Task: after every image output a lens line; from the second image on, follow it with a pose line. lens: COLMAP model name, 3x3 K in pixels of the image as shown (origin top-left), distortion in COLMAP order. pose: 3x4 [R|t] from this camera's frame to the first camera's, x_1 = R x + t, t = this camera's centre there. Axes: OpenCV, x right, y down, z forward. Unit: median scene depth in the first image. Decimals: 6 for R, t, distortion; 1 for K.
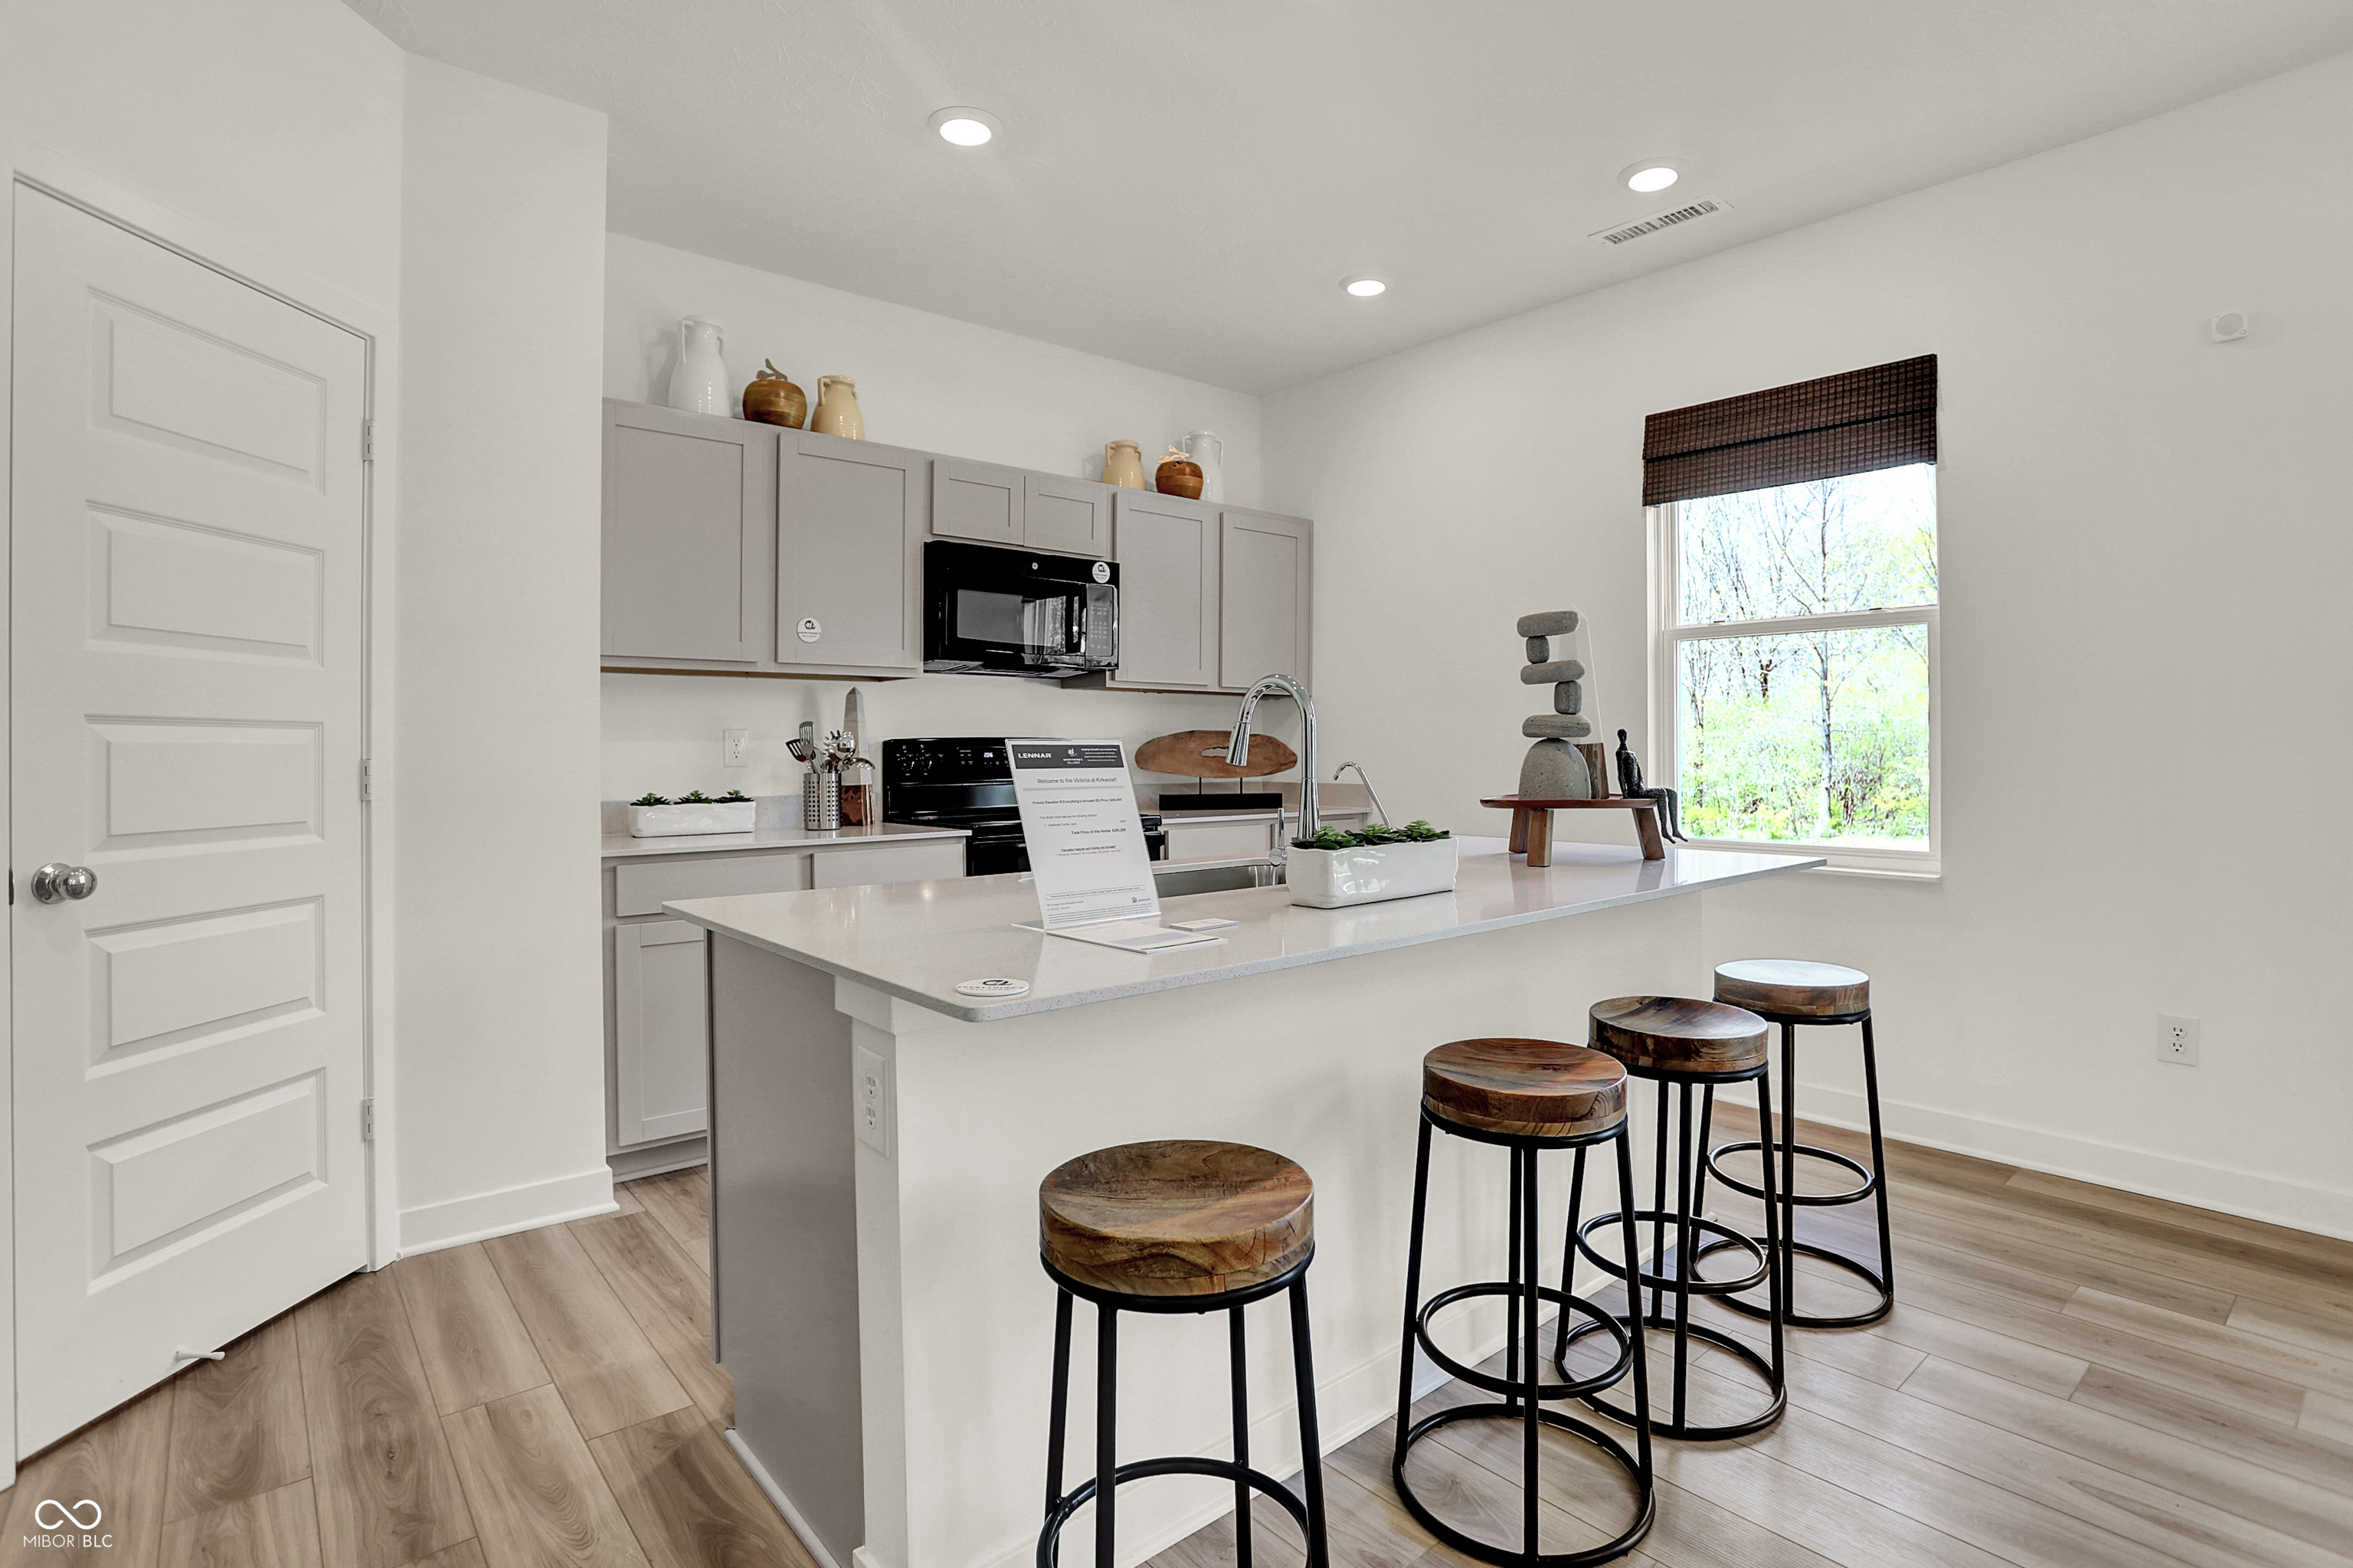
lens RADIAL K [[1162.7, 0, 1192.3], [0, 1162.7, 765.9], [0, 0, 1]] dist [-0.003431, 0.000349]
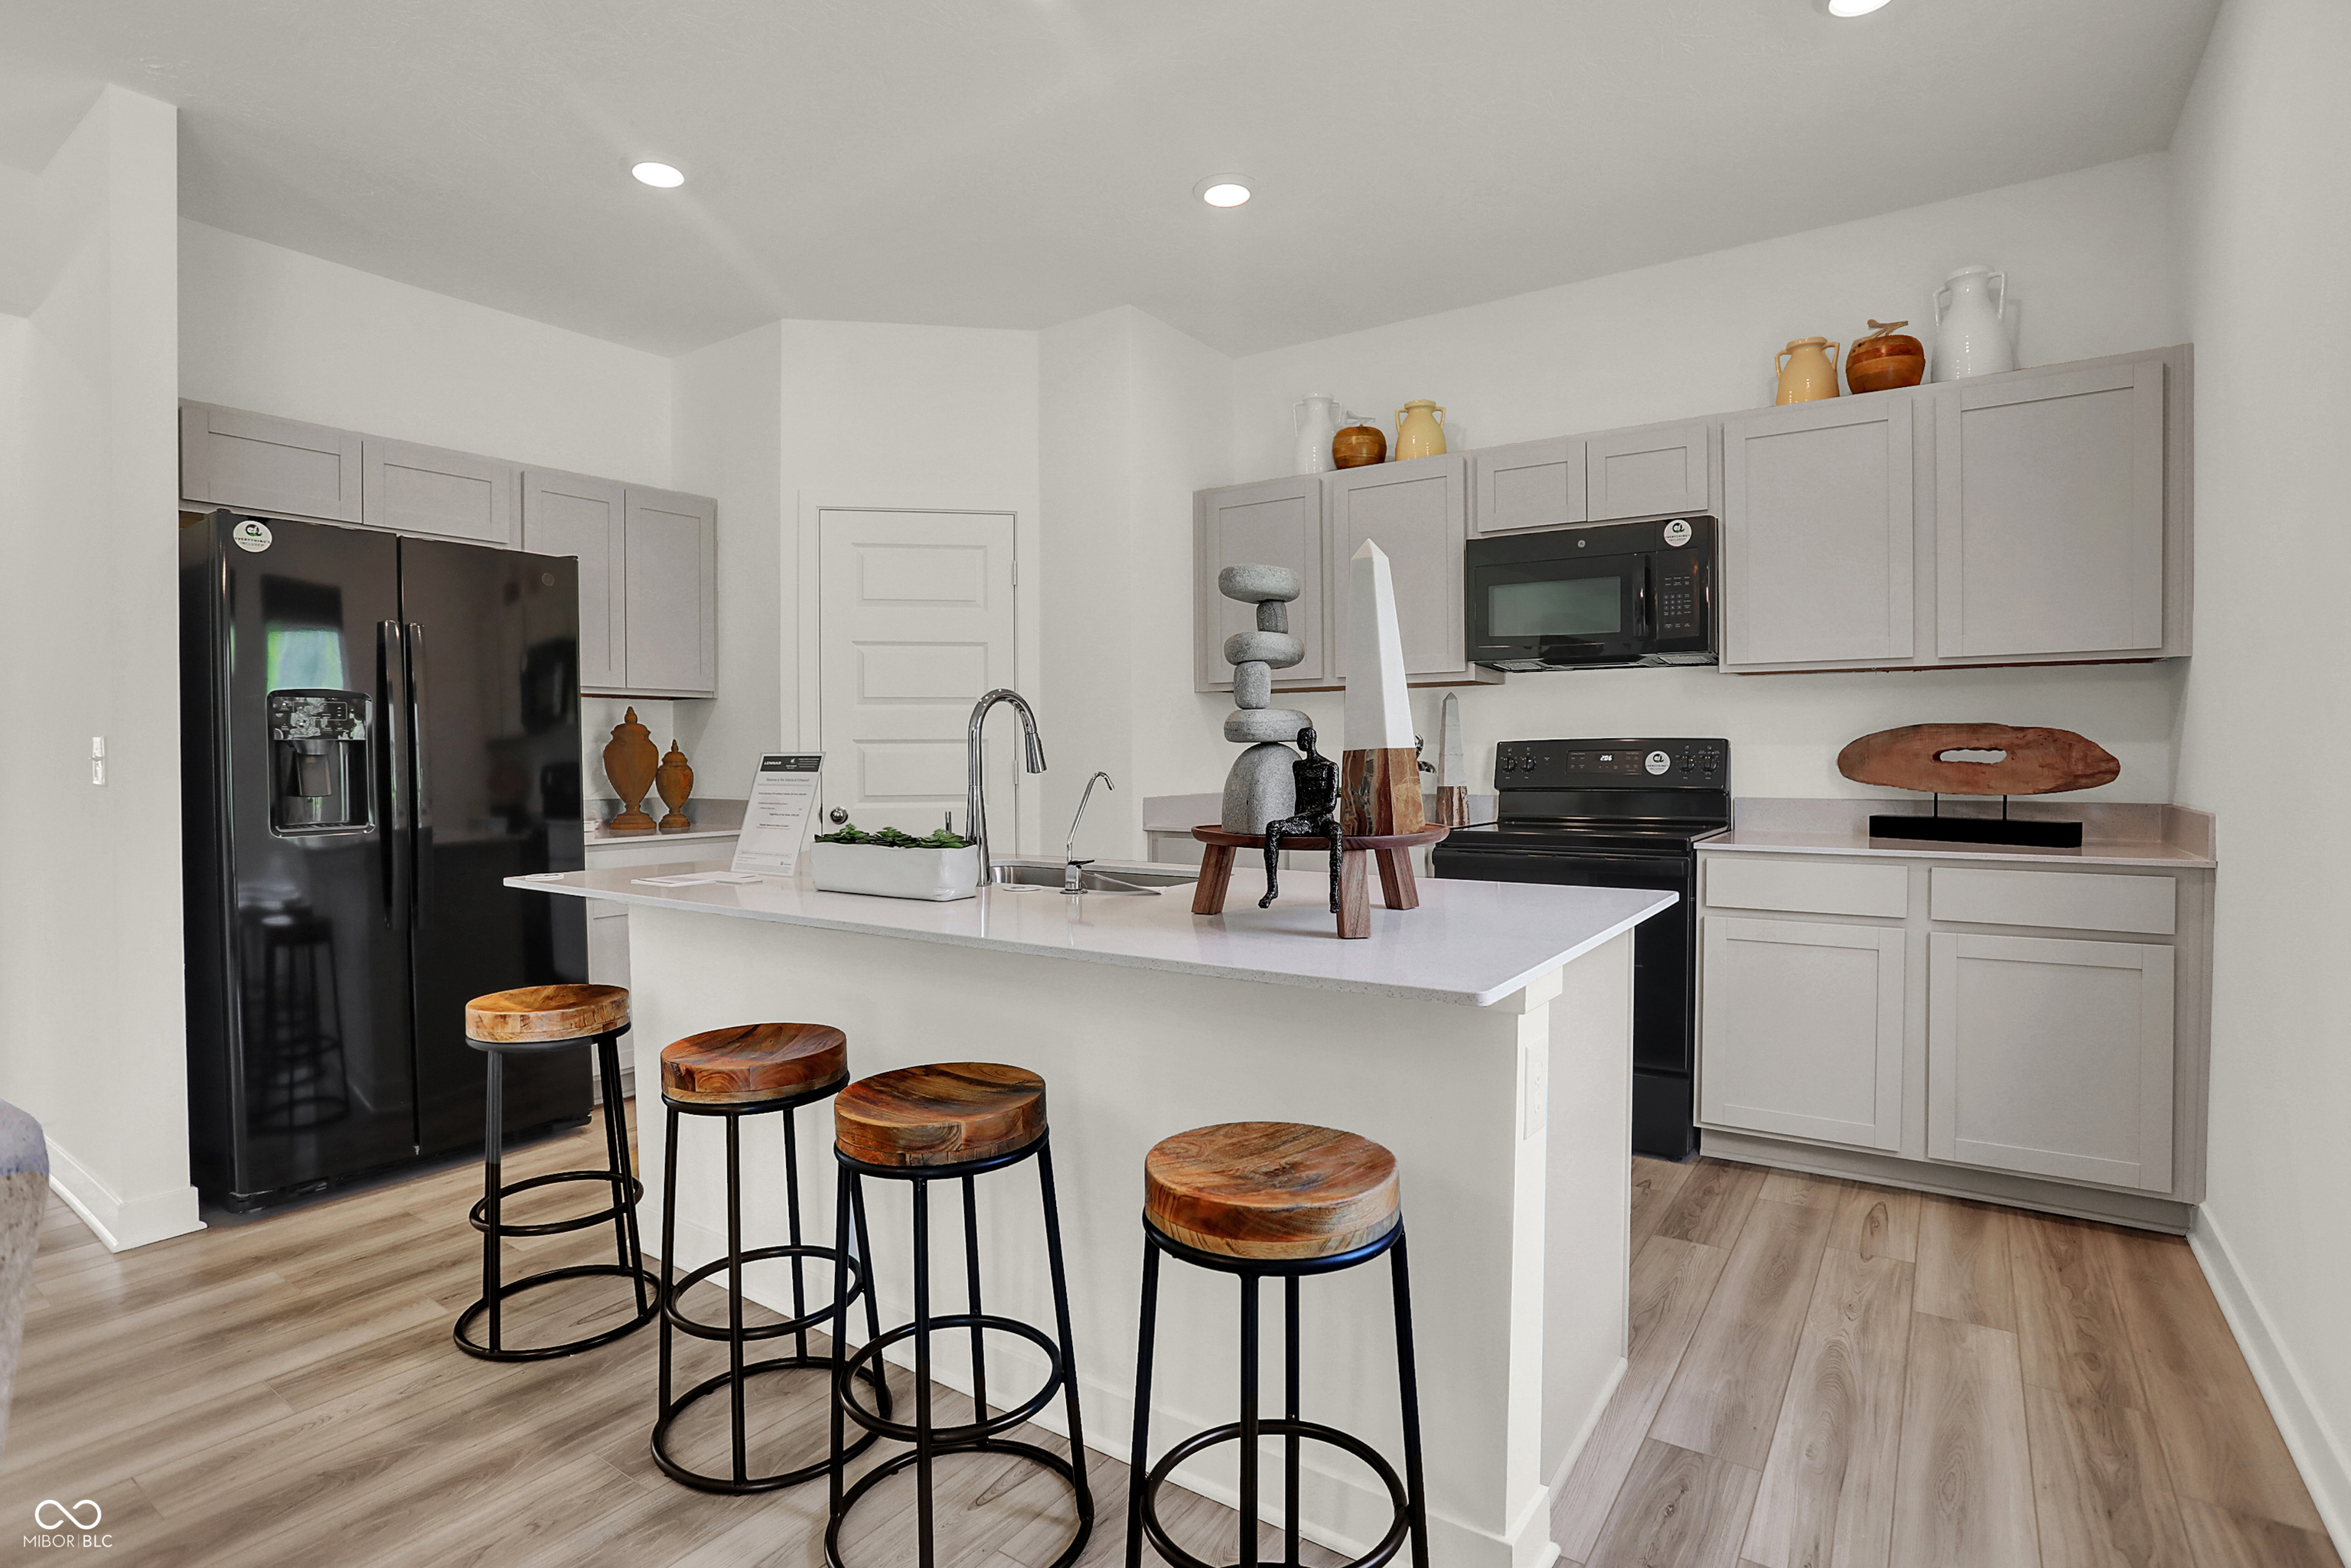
lens RADIAL K [[1161.6, 0, 1191.3], [0, 1161.6, 765.9], [0, 0, 1]] dist [-0.003431, 0.000349]
pose [[0.282646, 0.011870, -0.959151, 0.928357], [-0.008205, 0.999917, 0.009956, -0.015493], [0.959189, 0.005055, 0.282719, 0.706741]]
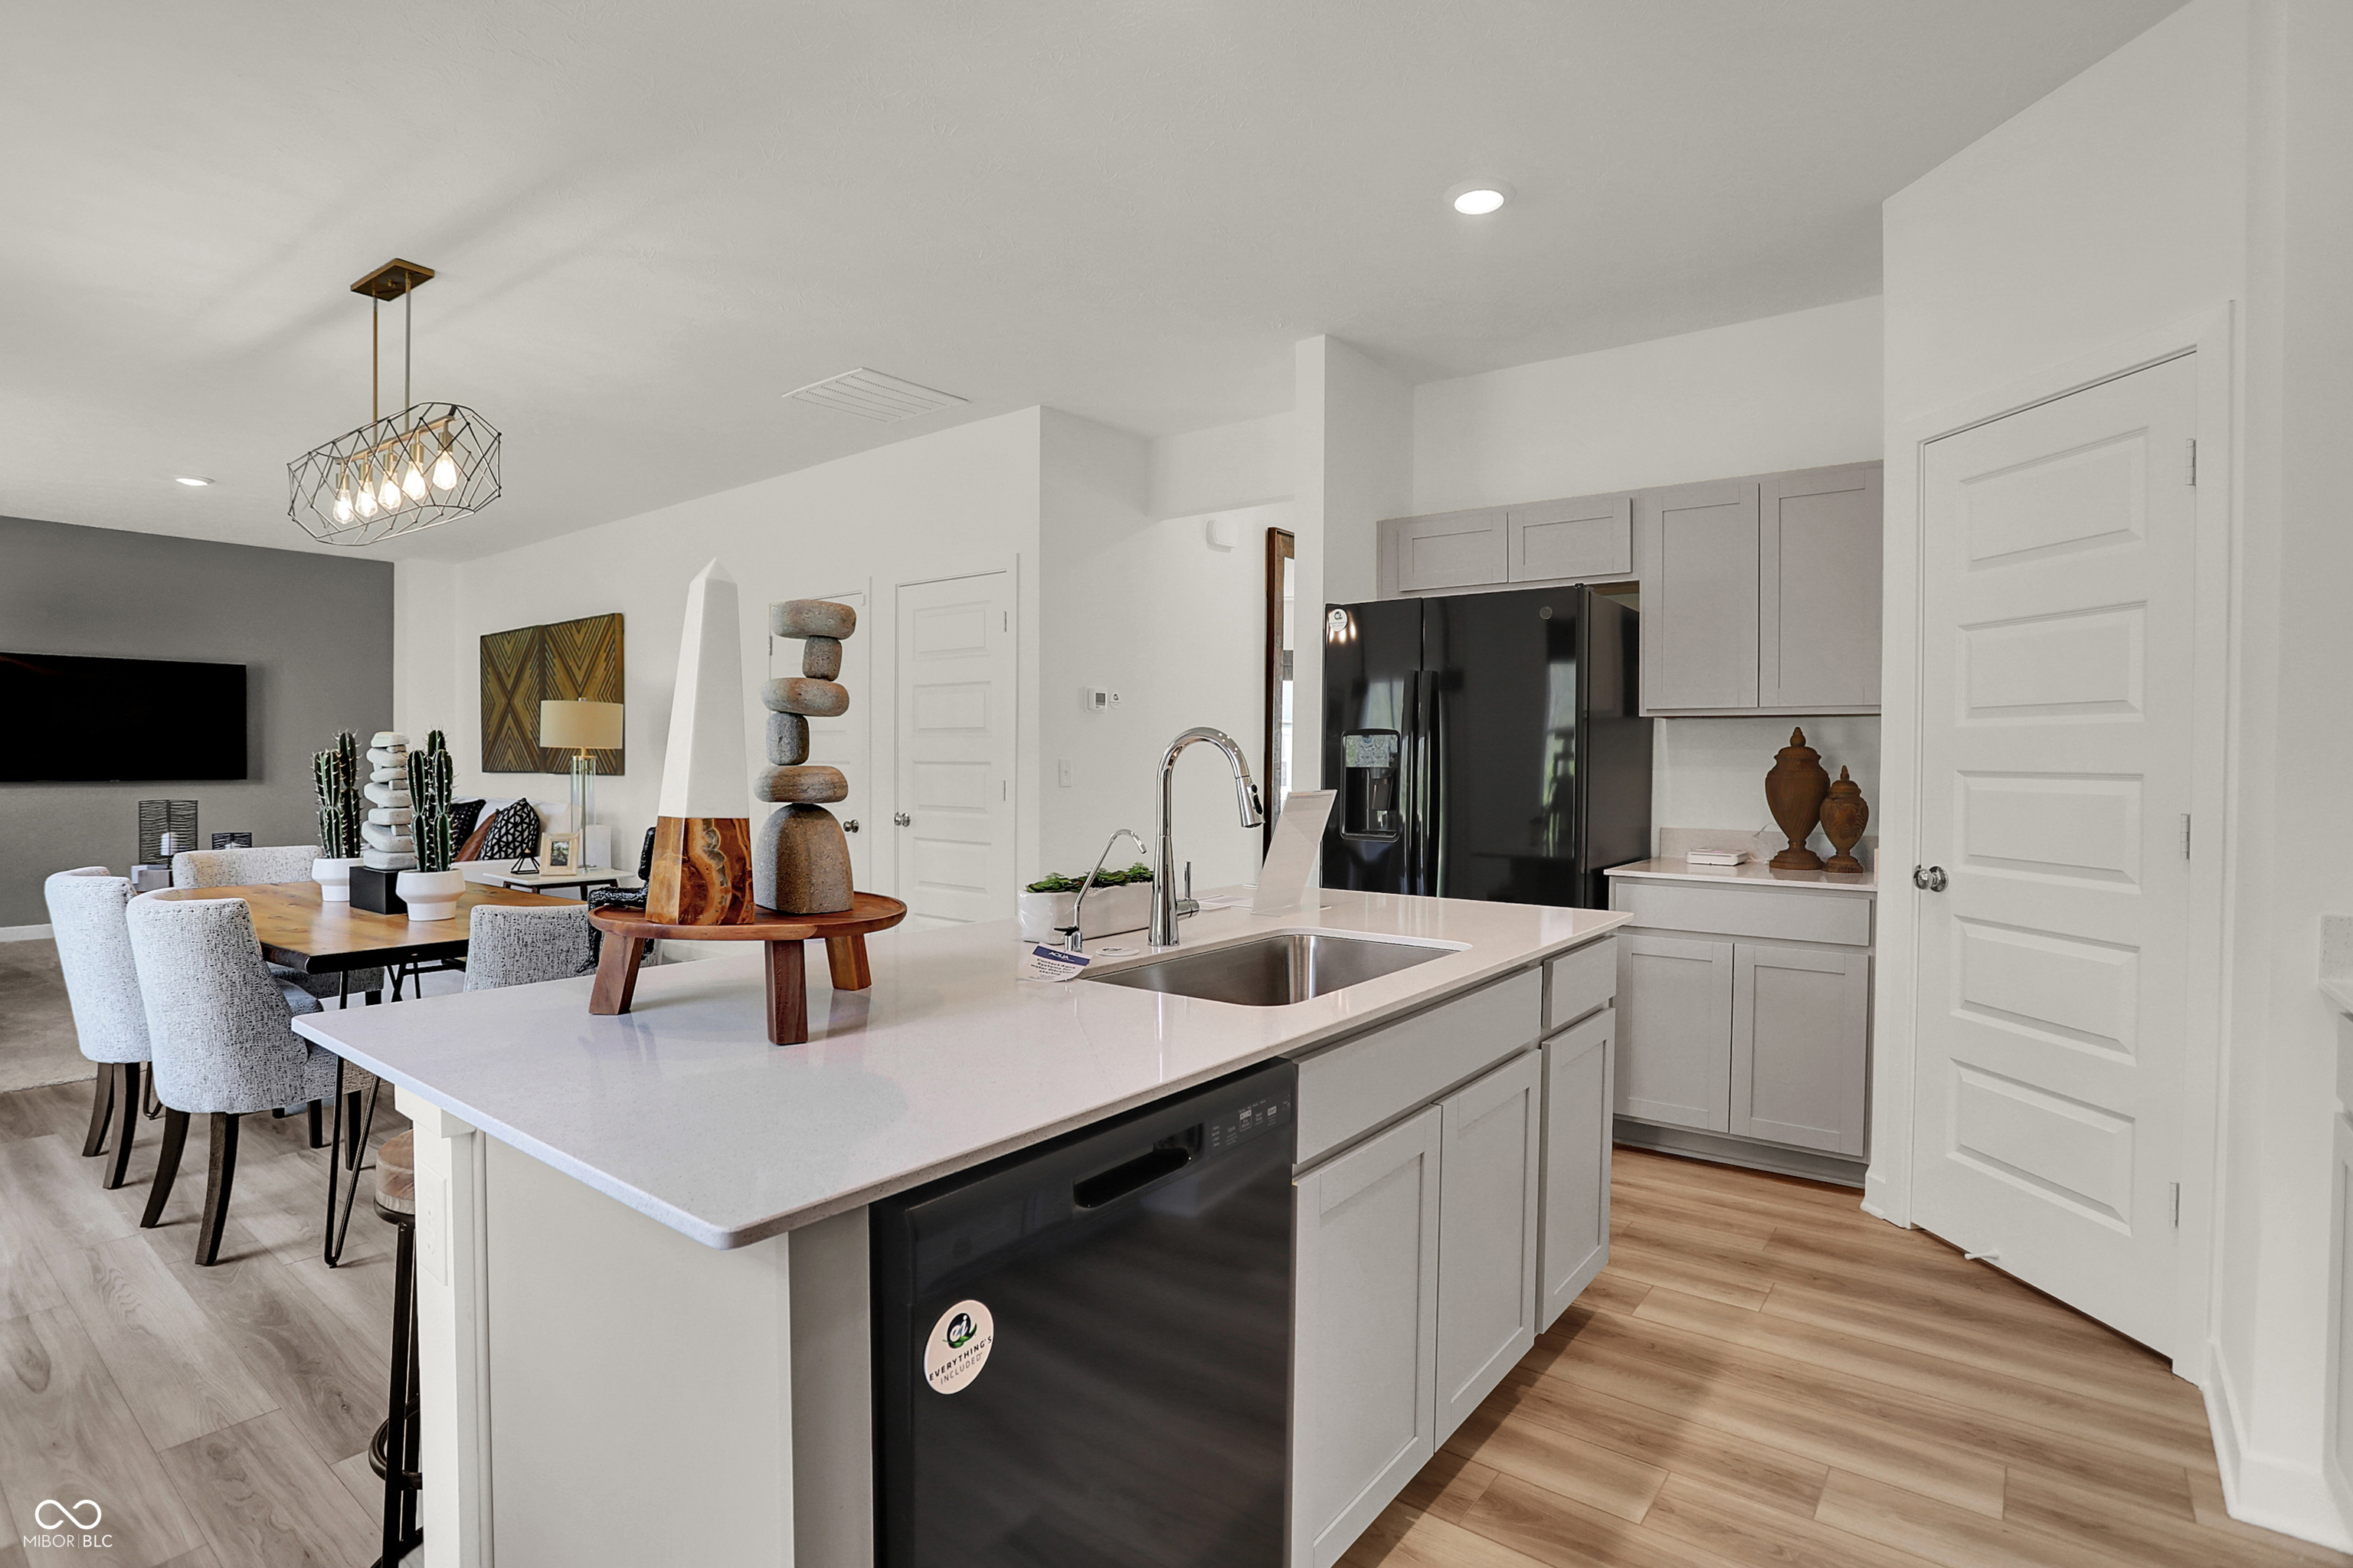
lens RADIAL K [[1174.5, 0, 1182.9], [0, 1174.5, 759.8], [0, 0, 1]] dist [-0.082554, 0.033295]
pose [[-0.977091, -0.006571, -0.212723, 0.231539], [-0.011592, 0.999683, 0.022363, -0.055122], [0.212508, 0.024317, -0.976857, 1.552361]]
